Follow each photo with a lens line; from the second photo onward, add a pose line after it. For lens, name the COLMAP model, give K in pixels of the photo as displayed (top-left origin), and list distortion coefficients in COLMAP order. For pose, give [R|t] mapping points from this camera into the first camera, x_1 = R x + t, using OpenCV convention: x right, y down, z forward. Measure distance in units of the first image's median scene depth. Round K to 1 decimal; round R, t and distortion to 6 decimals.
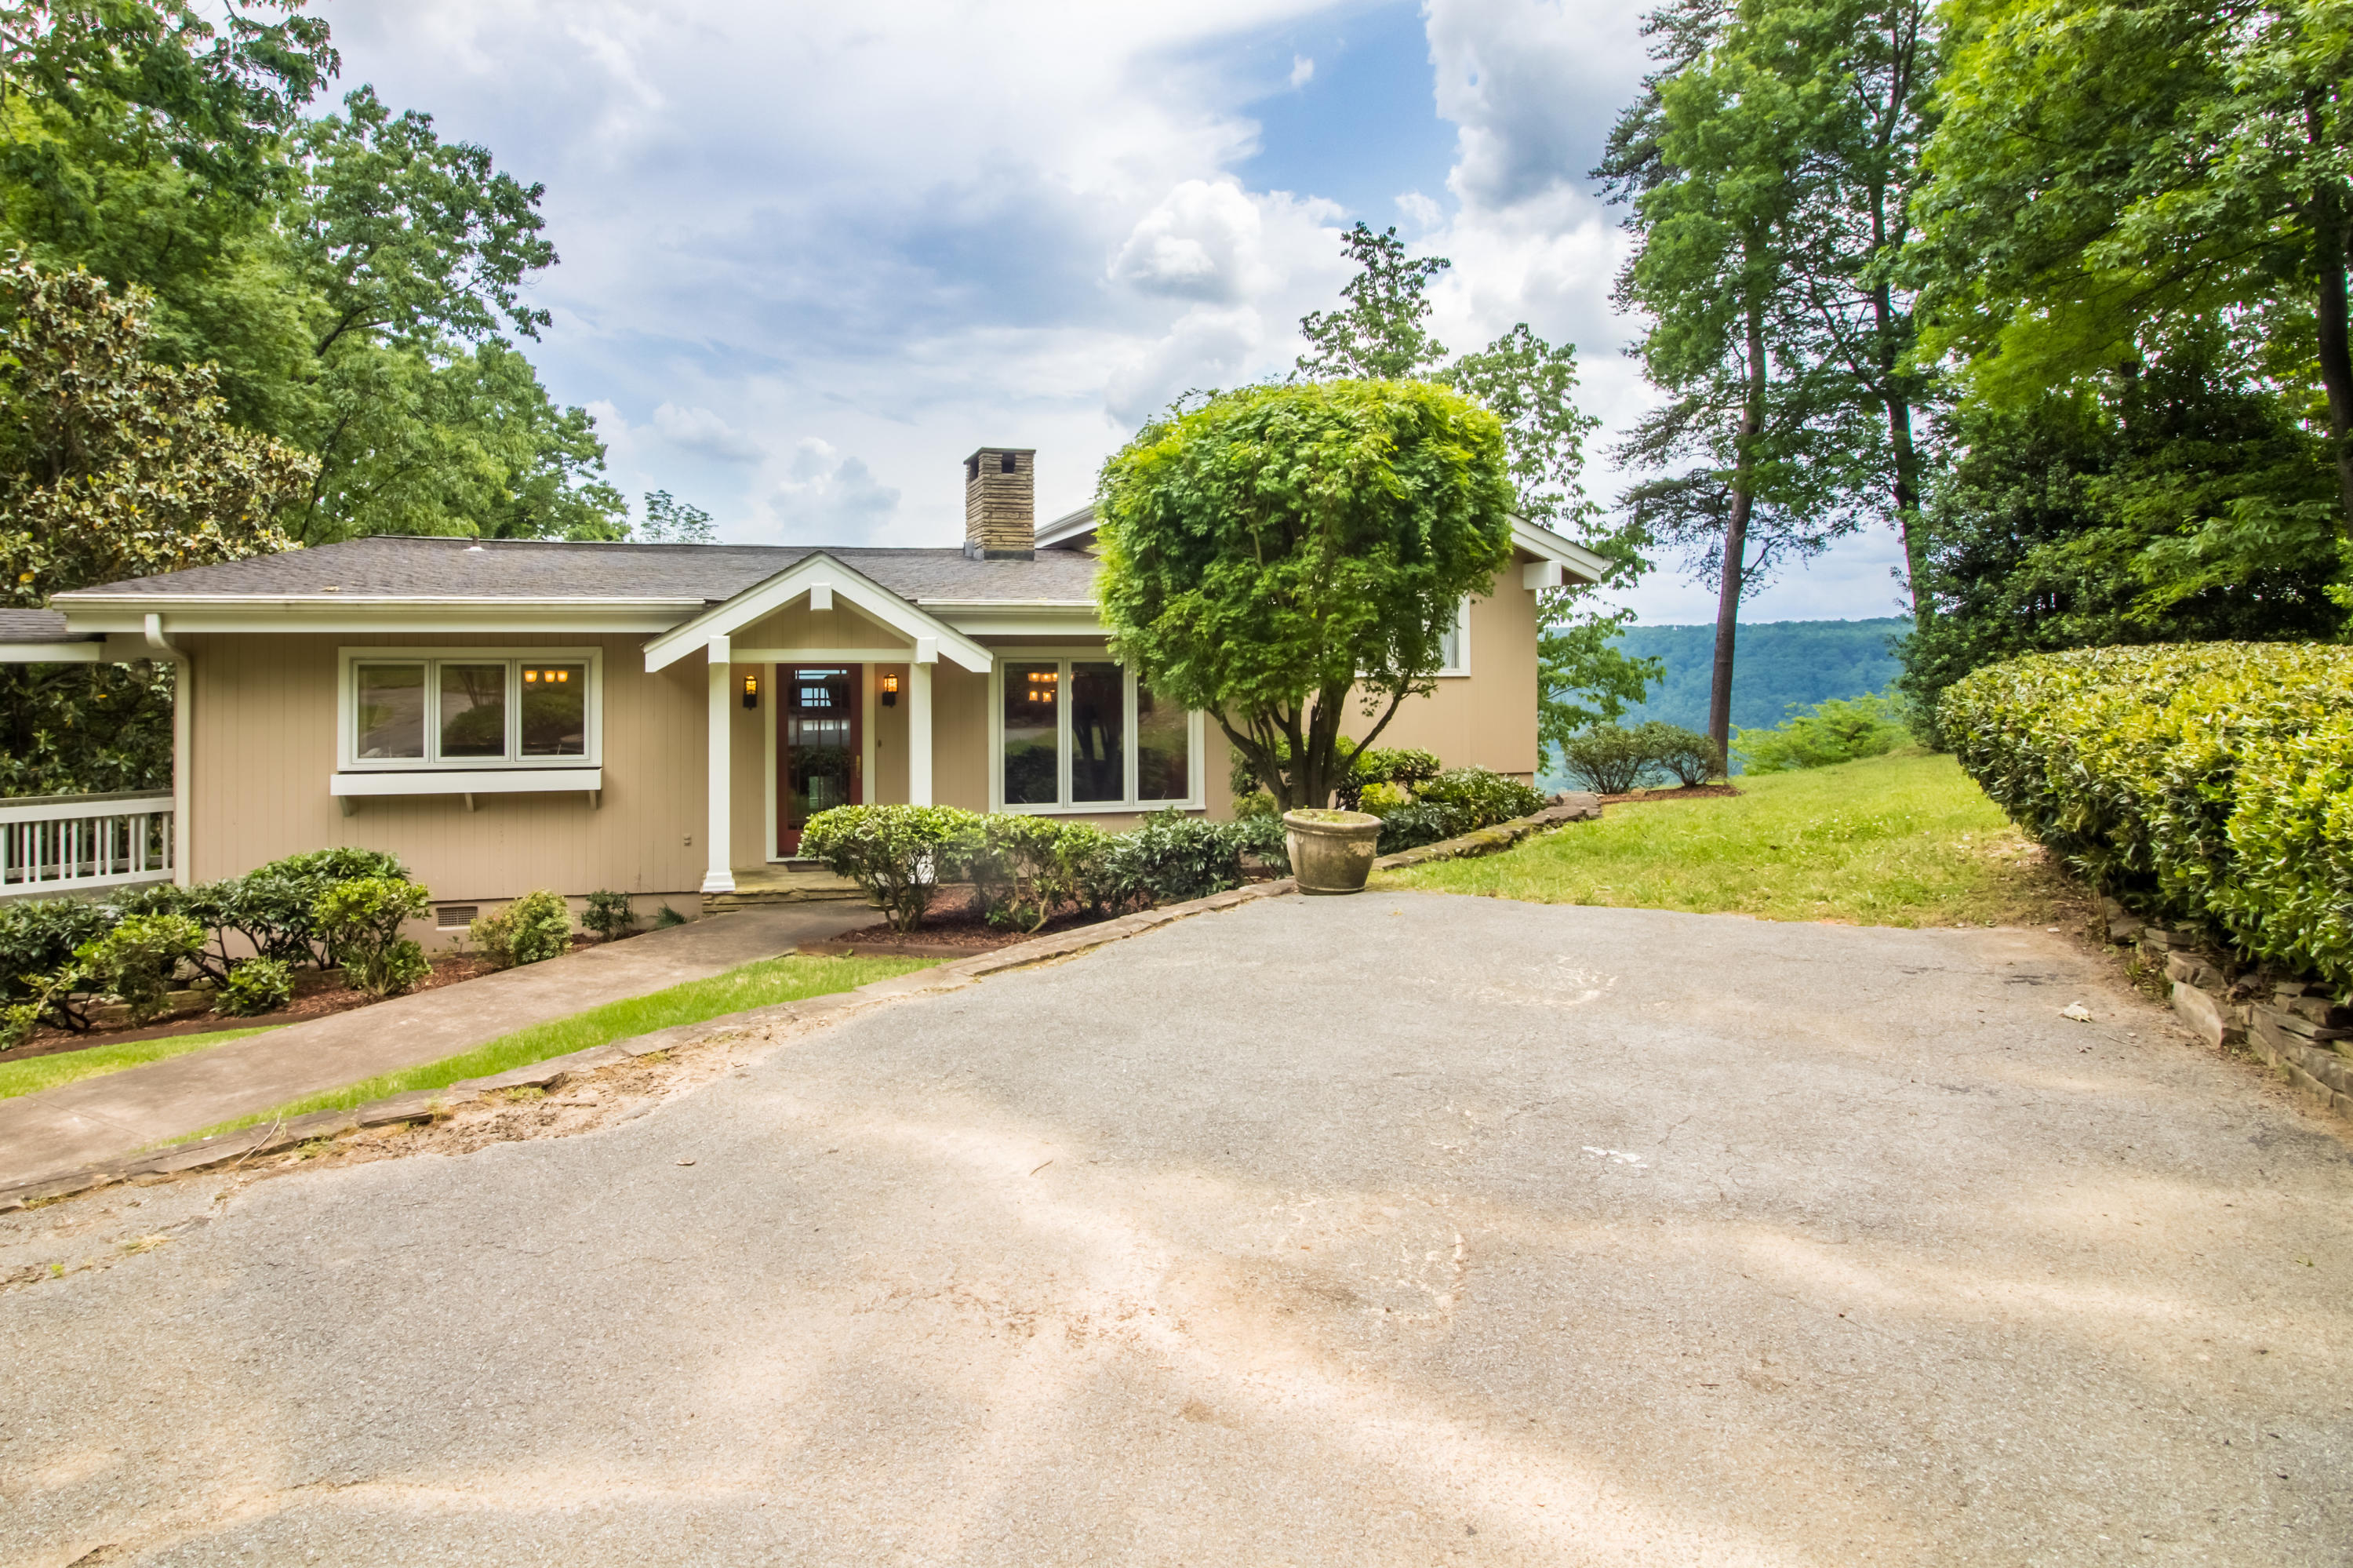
lens RADIAL K [[1100.9, 0, 1175.9], [0, 1100.9, 771.5], [0, 0, 1]] dist [0.000851, -0.012536]
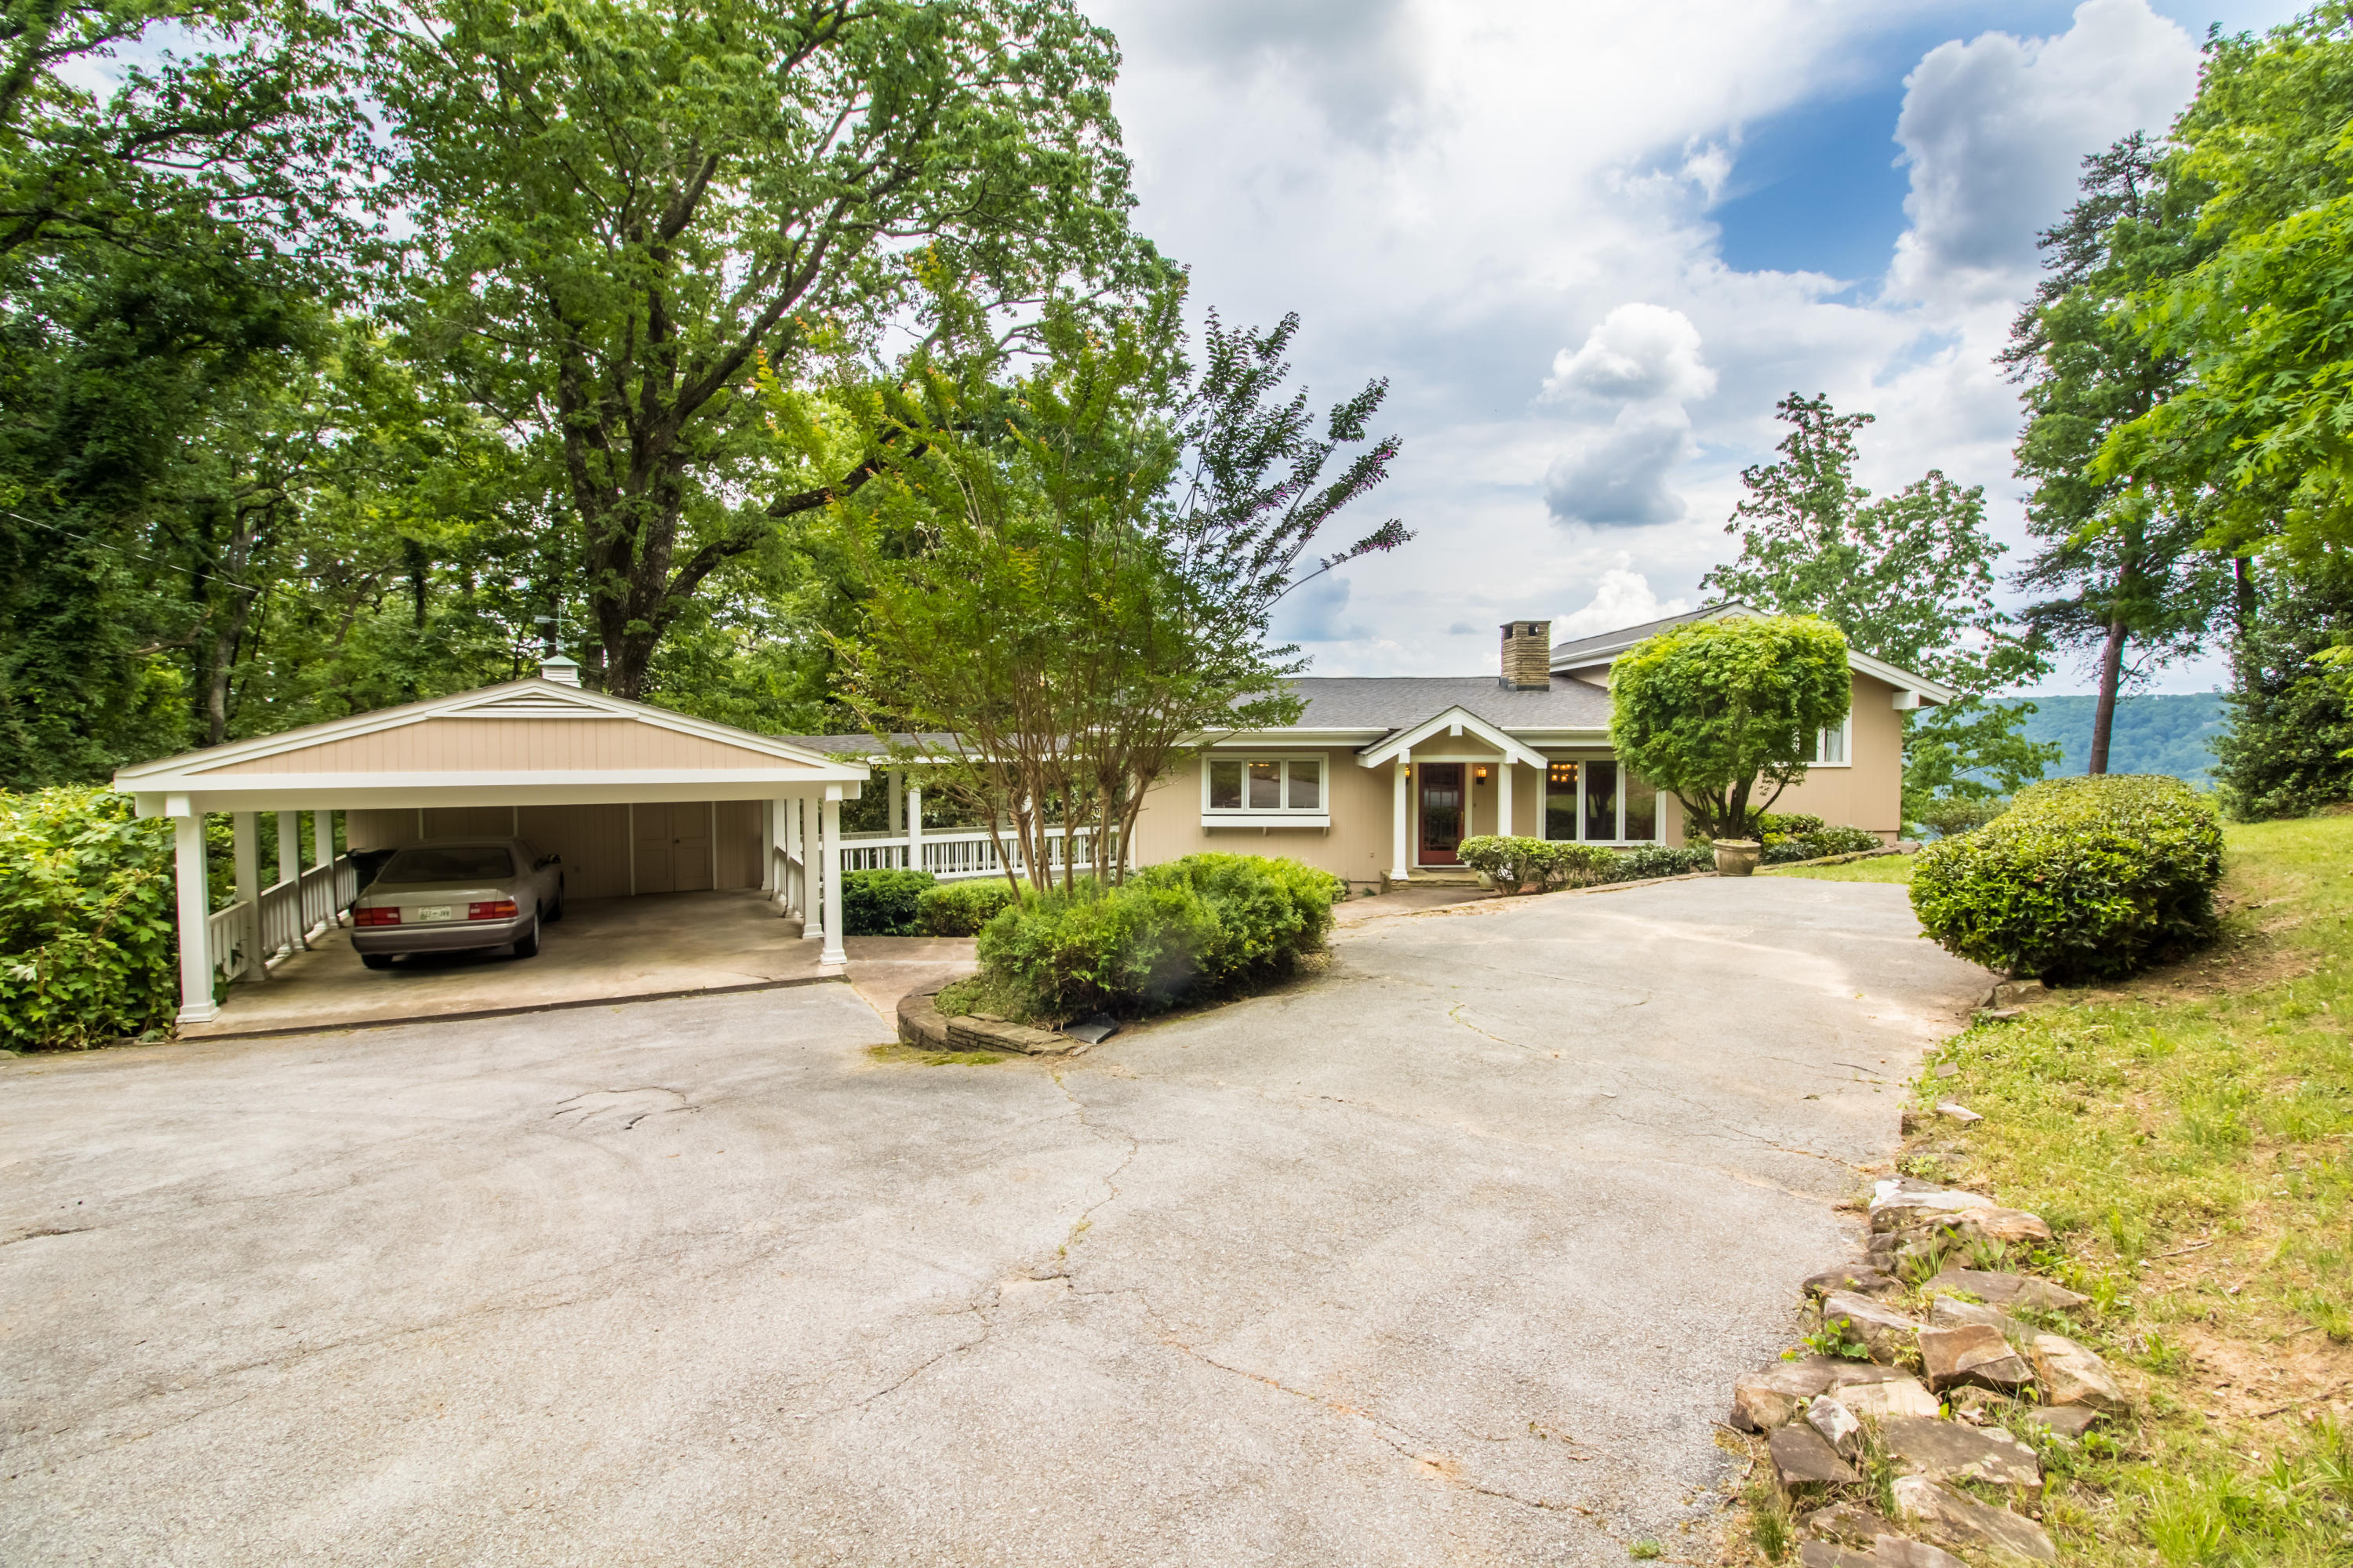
lens RADIAL K [[1100.9, 0, 1225.9], [0, 1100.9, 815.9], [0, 0, 1]] dist [0.000851, -0.012536]
pose [[0.946122, 0.018882, -0.323260, -0.067680], [-0.023380, 0.999676, -0.010035, 0.019792], [0.322966, 0.017052, 0.946257, -0.833638]]
